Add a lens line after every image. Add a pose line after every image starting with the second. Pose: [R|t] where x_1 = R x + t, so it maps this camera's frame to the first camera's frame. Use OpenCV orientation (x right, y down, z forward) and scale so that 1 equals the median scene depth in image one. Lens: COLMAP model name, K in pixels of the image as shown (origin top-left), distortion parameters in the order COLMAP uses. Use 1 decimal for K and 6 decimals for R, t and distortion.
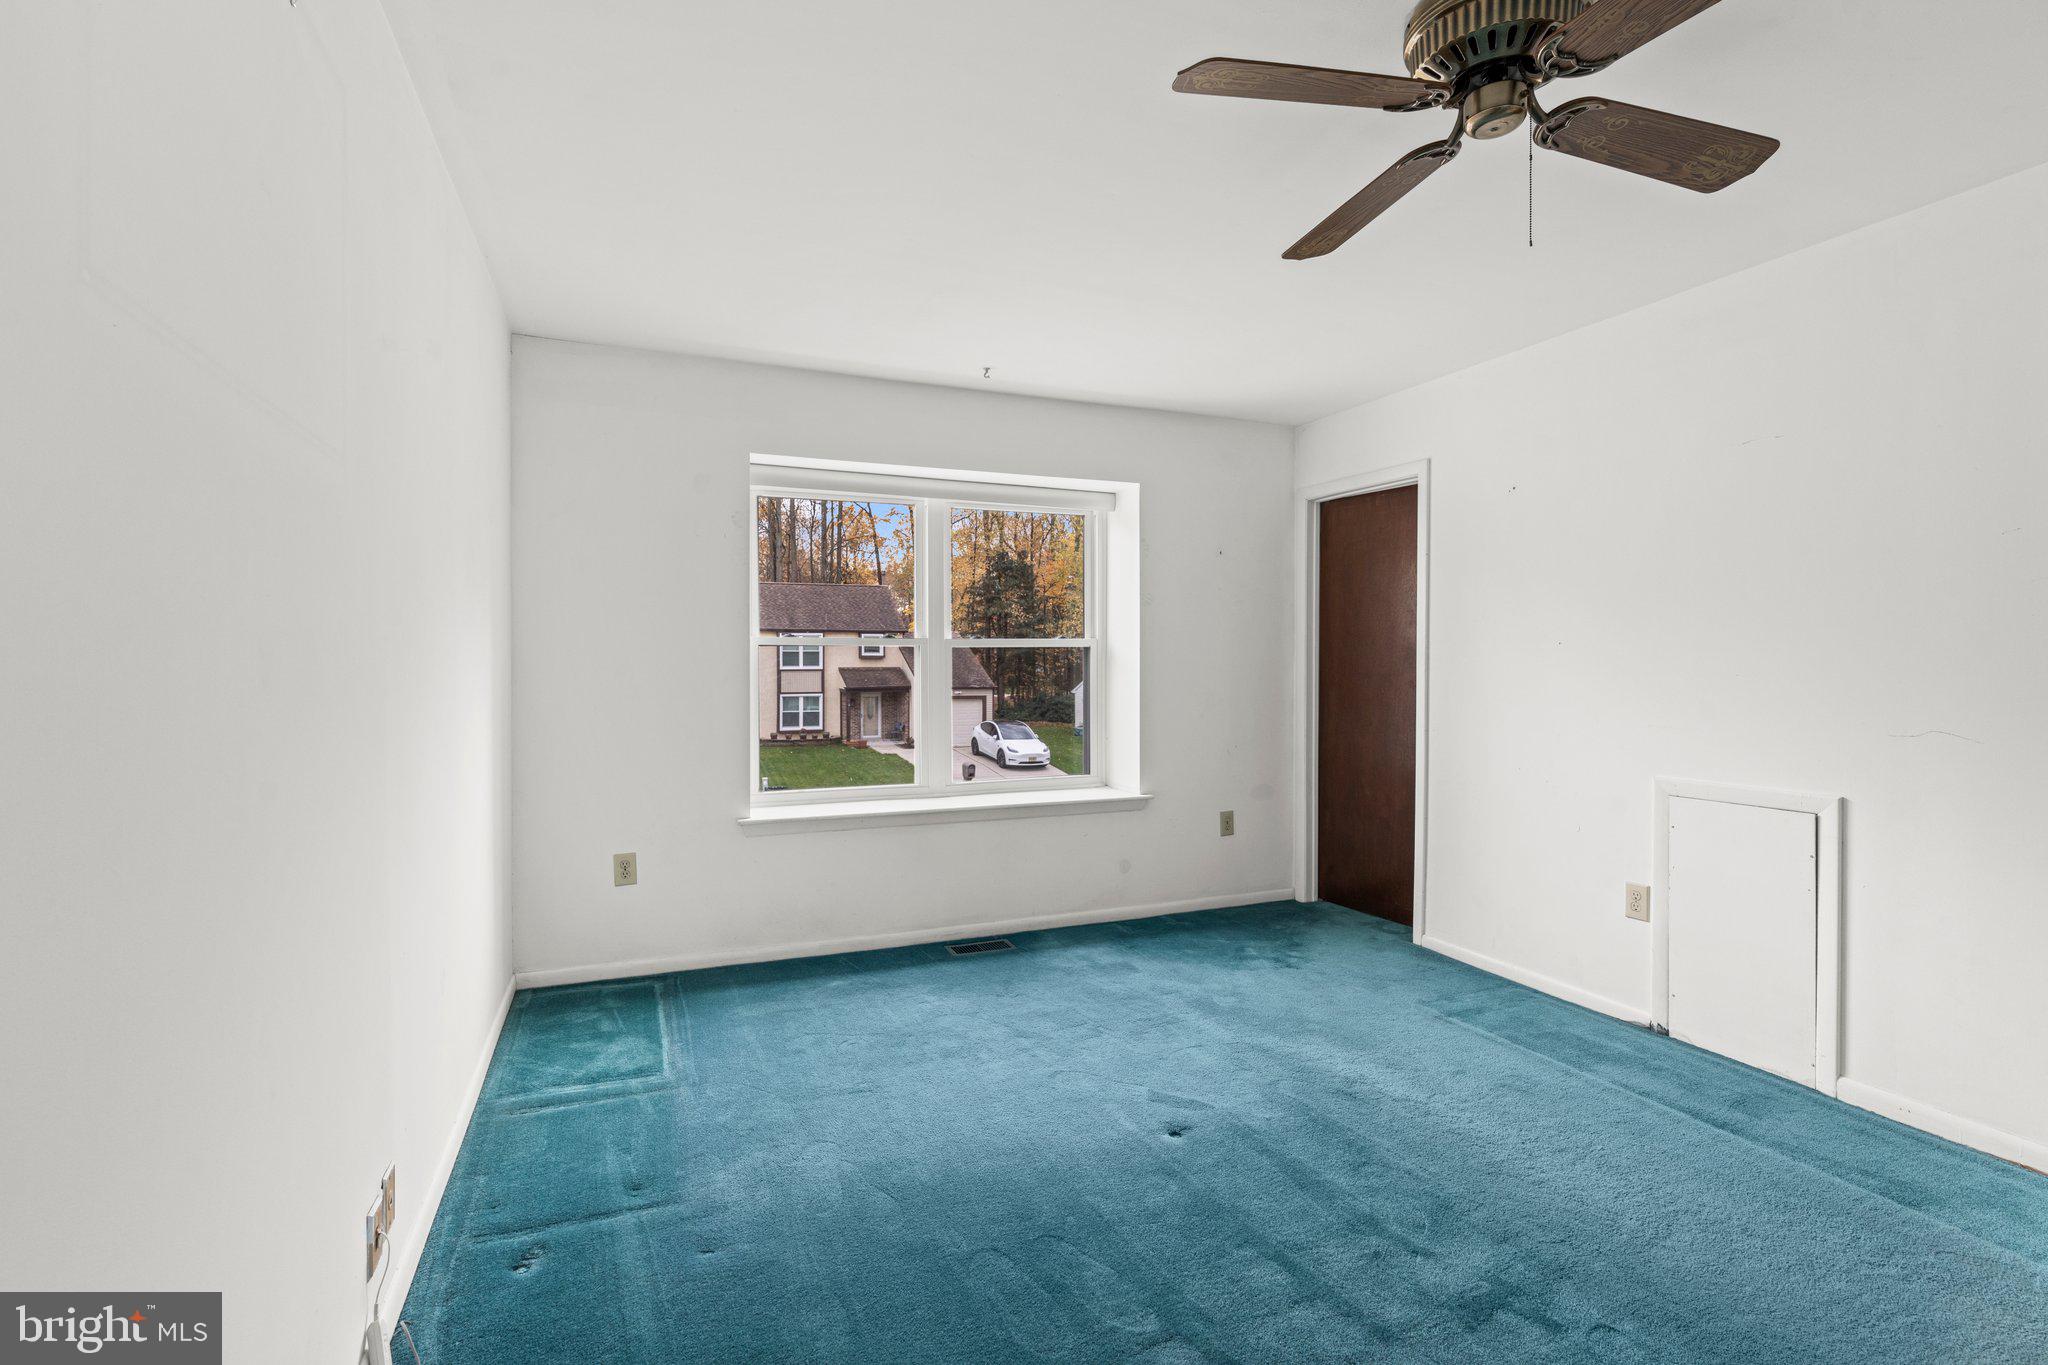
lens RADIAL K [[908.4, 0, 1009.6], [0, 908.4, 671.3], [0, 0, 1]] dist [-0.010782, 0.004990]
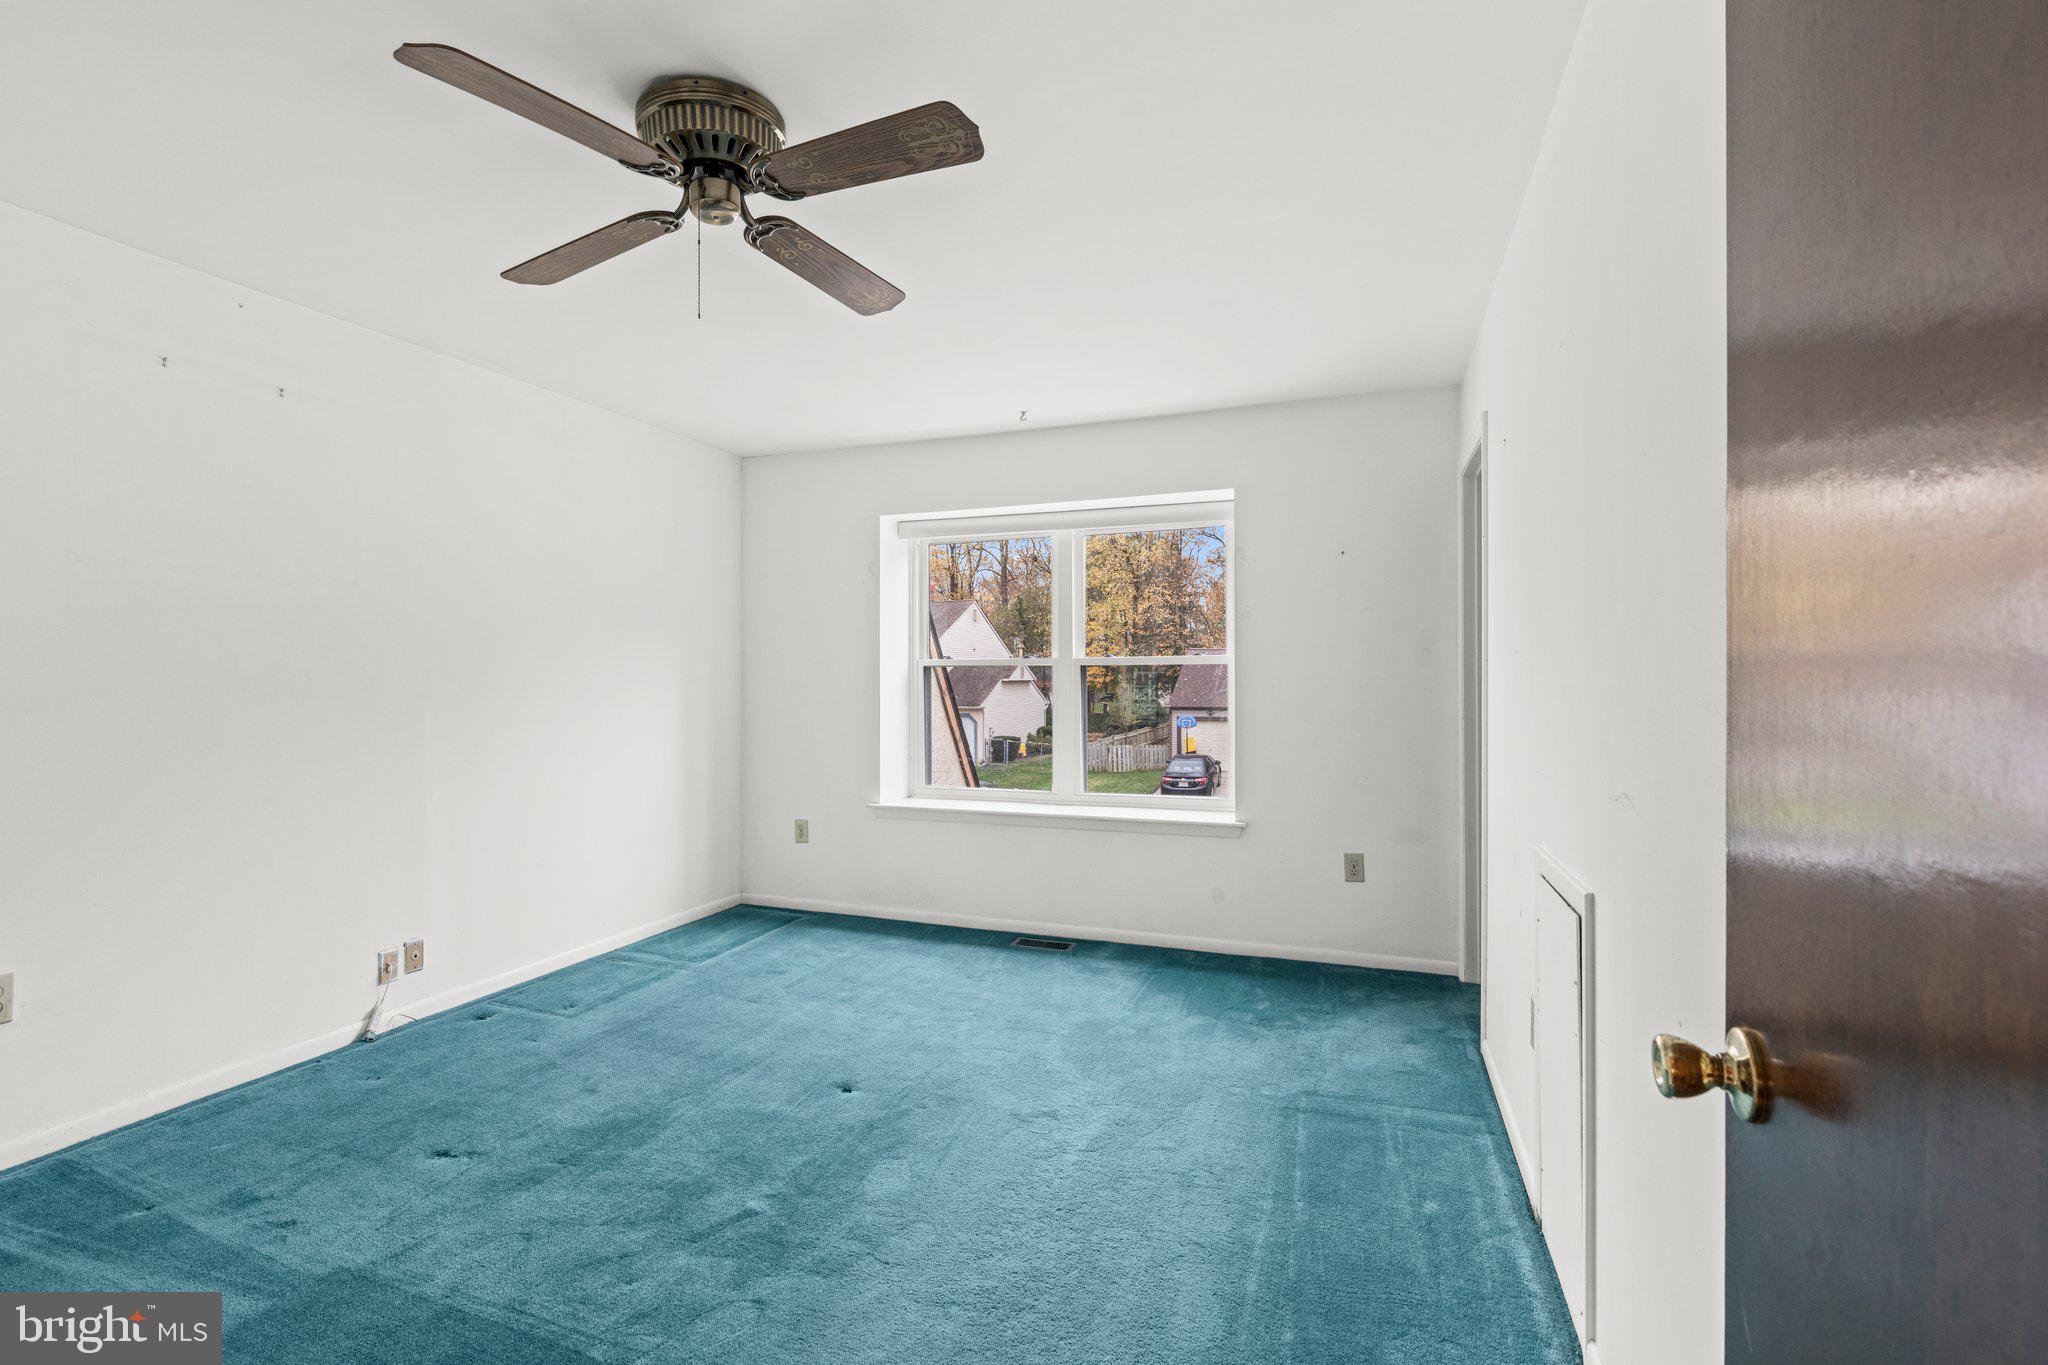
lens RADIAL K [[908.4, 0, 1002.1], [0, 908.4, 682.8], [0, 0, 1]] dist [-0.010782, 0.004990]
pose [[0.737846, -0.001064, -0.674968, 0.664326], [-0.003747, 0.999977, -0.005674, -0.000244], [0.674959, 0.006716, 0.737825, 0.168676]]
